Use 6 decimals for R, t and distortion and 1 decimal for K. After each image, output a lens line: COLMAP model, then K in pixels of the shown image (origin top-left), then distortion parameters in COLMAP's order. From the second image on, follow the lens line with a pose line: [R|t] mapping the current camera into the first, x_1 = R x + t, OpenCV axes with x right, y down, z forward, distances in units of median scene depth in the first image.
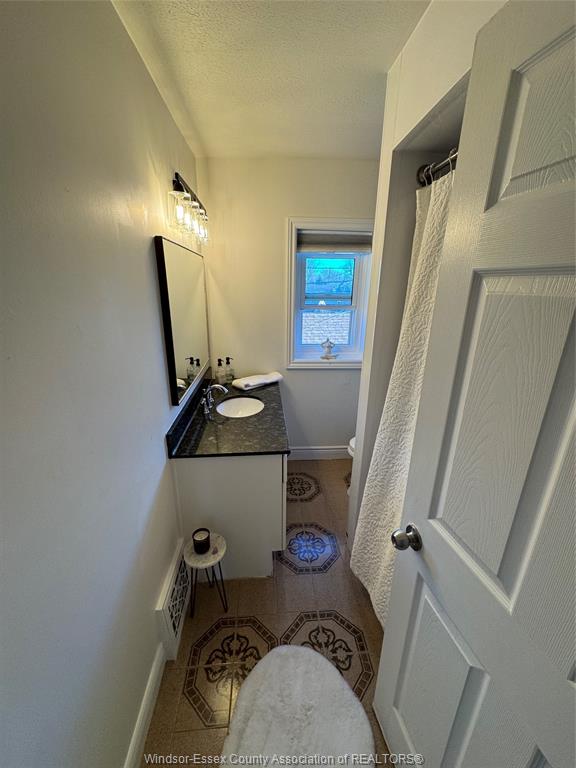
lens RADIAL K [[307.5, 0, 287.7], [0, 307.5, 382.2], [0, 0, 1]] dist [-0.000153, 0.000162]
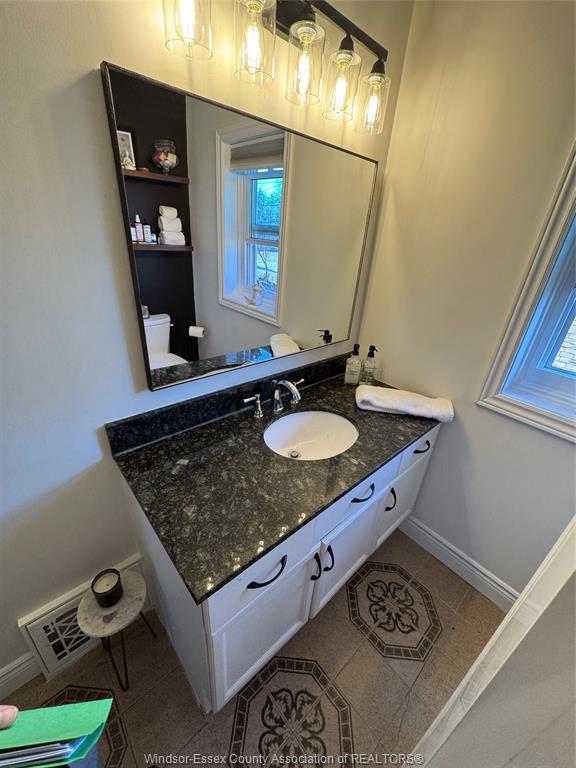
lens RADIAL K [[307.5, 0, 287.1], [0, 307.5, 384.2], [0, 0, 1]] dist [-0.000153, 0.000162]
pose [[0.606387, 0.379609, -0.698707, 0.153804], [-0.302615, 0.922740, 0.238696, -0.105247], [0.735336, 0.066697, 0.674413, 0.472173]]
